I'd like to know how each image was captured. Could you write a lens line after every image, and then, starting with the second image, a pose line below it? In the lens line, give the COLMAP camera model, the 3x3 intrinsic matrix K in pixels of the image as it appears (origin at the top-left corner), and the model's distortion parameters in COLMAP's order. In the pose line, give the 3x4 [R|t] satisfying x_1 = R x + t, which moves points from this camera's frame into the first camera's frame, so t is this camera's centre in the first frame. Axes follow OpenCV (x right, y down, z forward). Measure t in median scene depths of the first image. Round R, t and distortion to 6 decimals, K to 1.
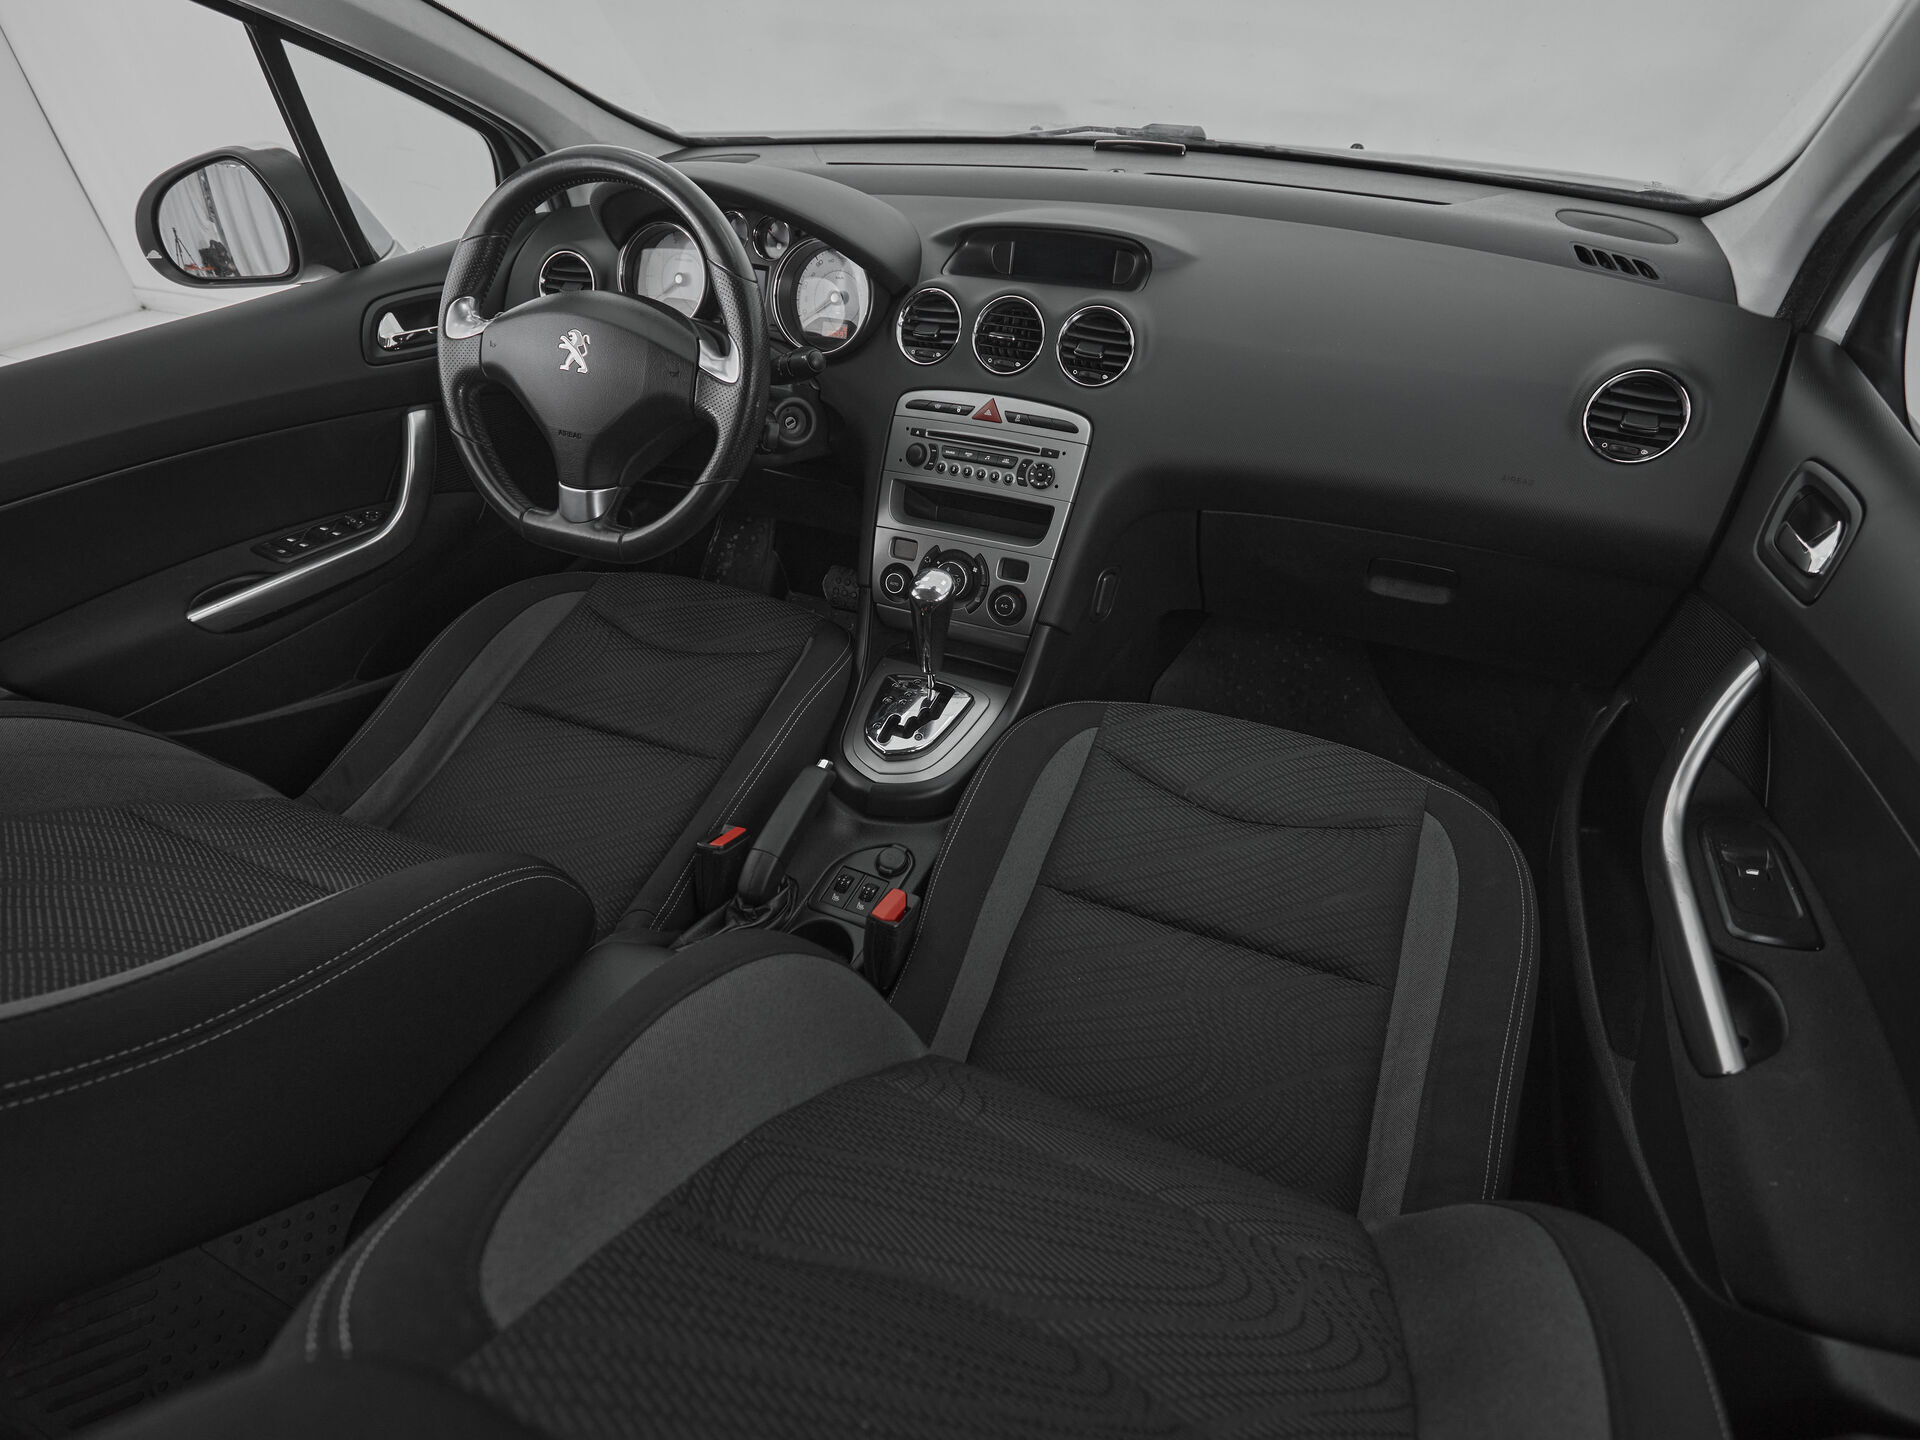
lens RADIAL K [[1058.4, 0, 966.8], [0, 1058.4, 728.4], [0, 0, 1]] dist [0.000856, -0.001553]
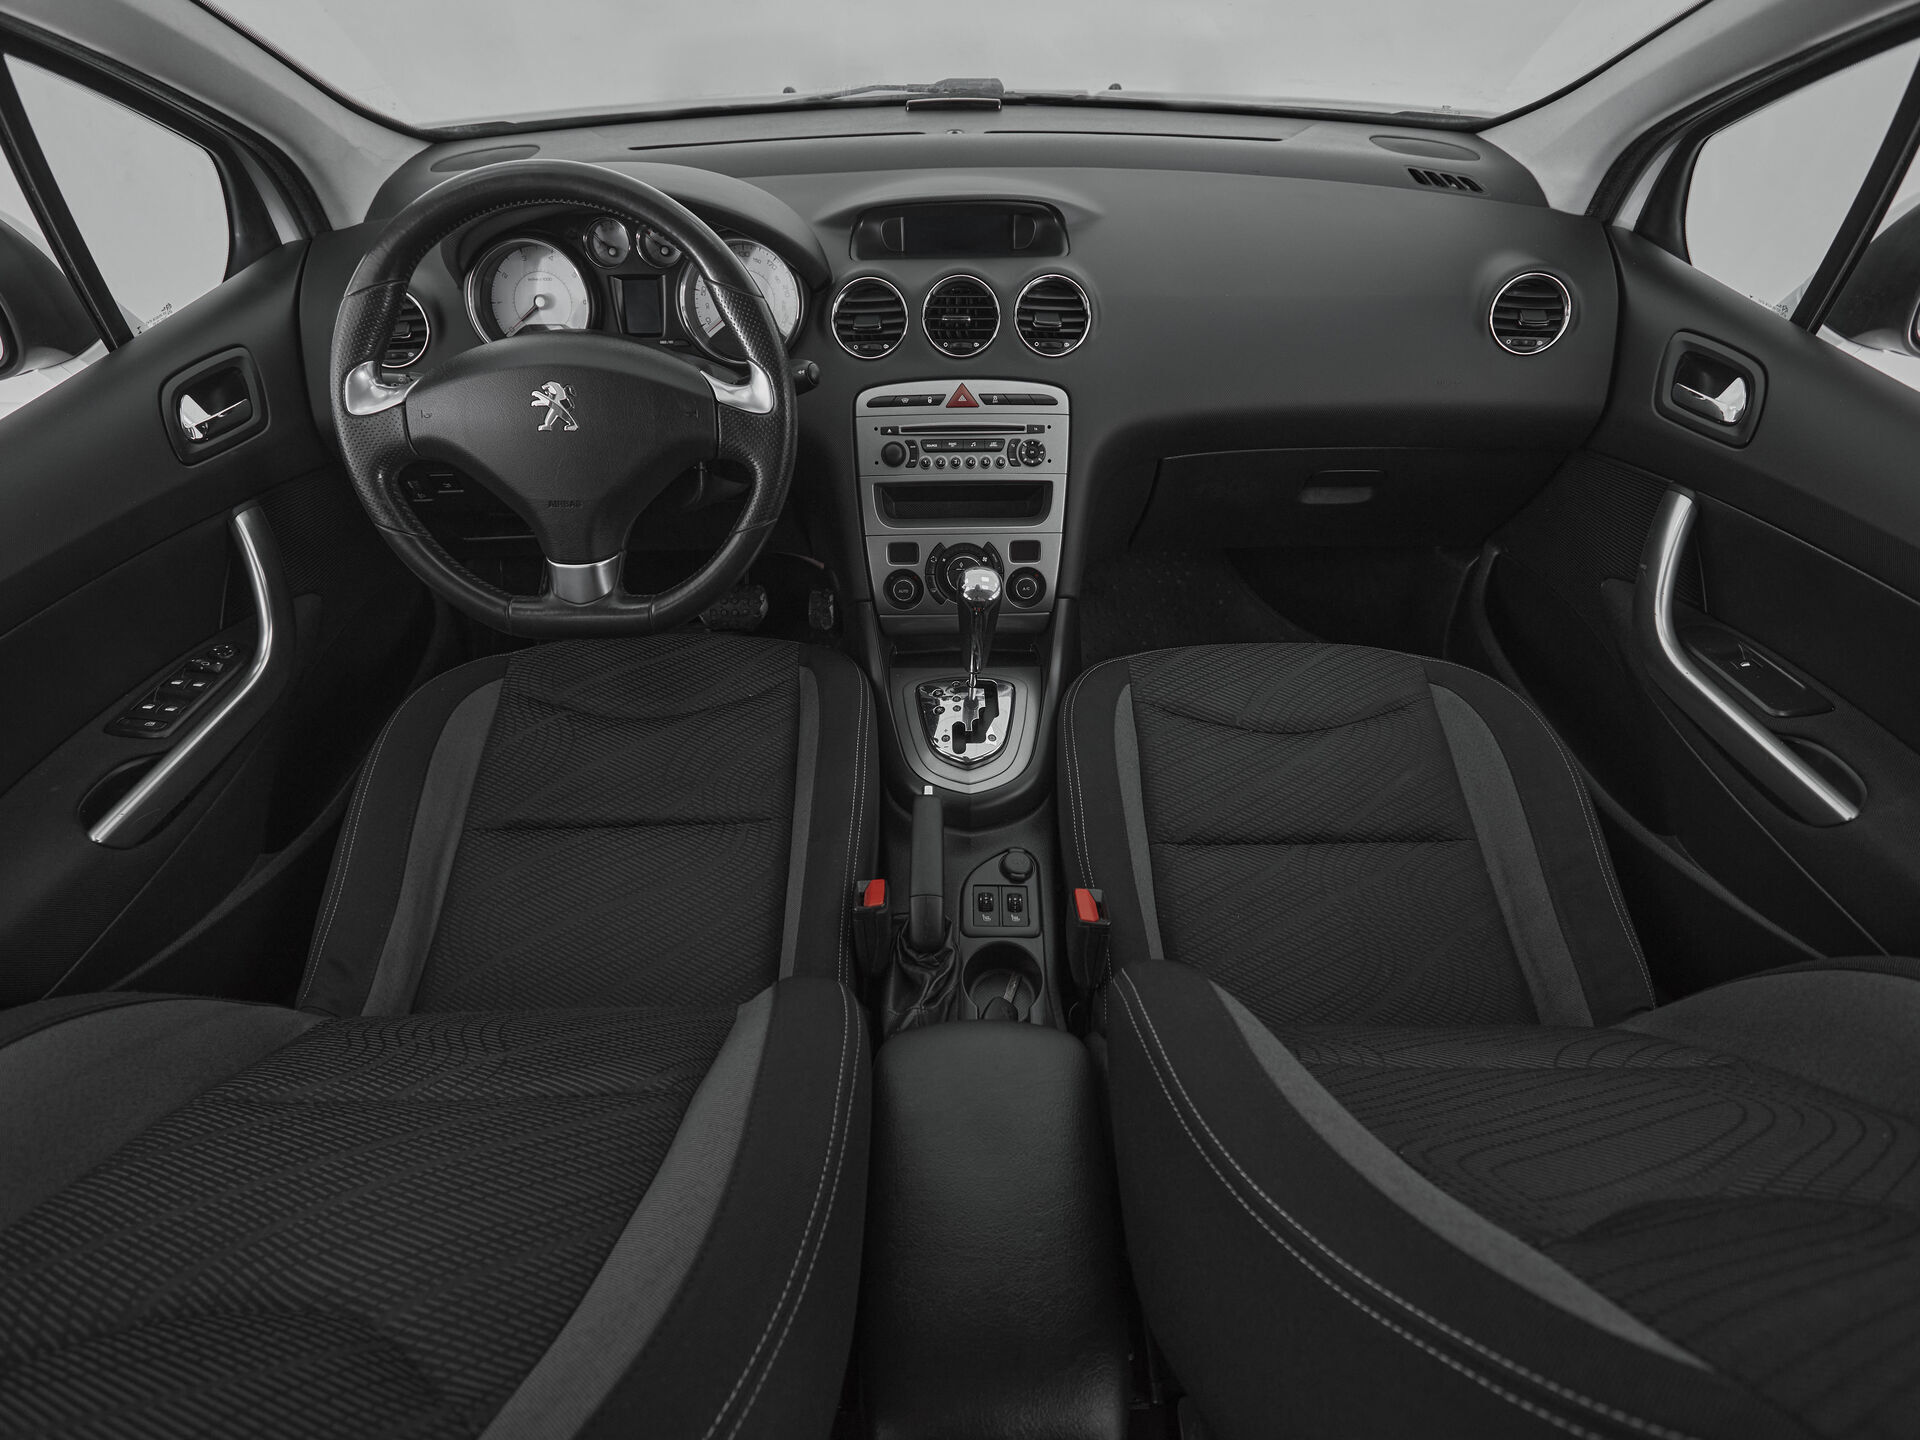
lens RADIAL K [[1058.4, 0, 966.8], [0, 1058.4, 728.4], [0, 0, 1]] dist [0.000856, -0.001553]
pose [[0.912301, -0.260728, 0.315798, -0.362804], [0.245000, 0.965404, 0.089280, -0.090786], [-0.328150, -0.004080, 0.944617, 0.075854]]
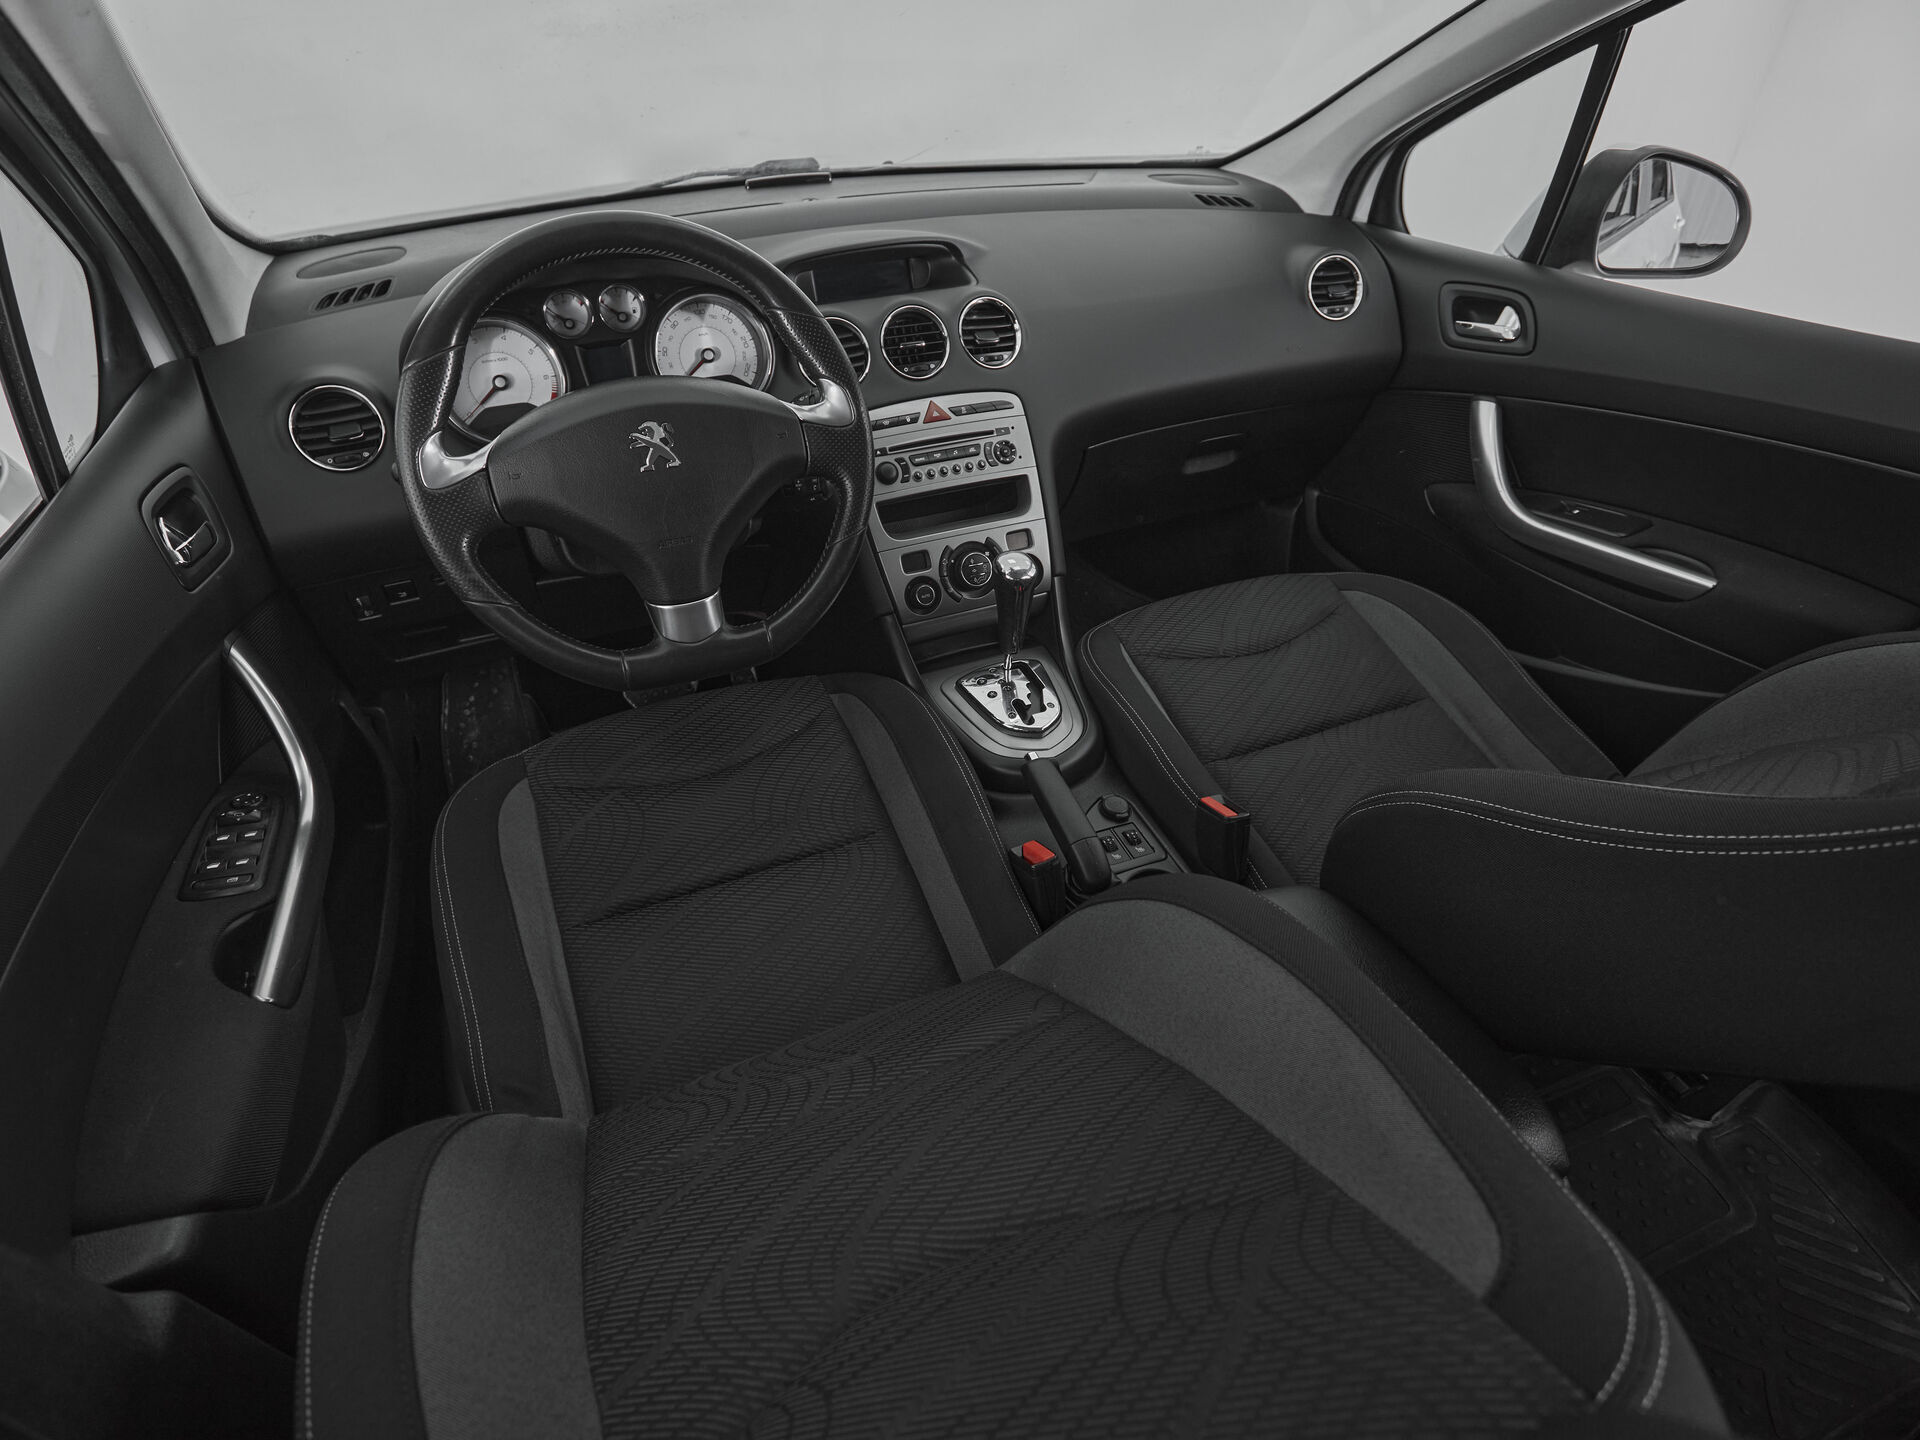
lens RADIAL K [[1051.4, 0, 960.0], [0, 1051.4, 720.0], [0, 0, 1]] dist [-0.002523, -0.000566]
pose [[0.688038, -0.418792, 0.592635, -0.713035], [0.451762, 0.886308, 0.101831, -0.122754], [-0.567904, 0.197666, 0.799008, 0.206983]]
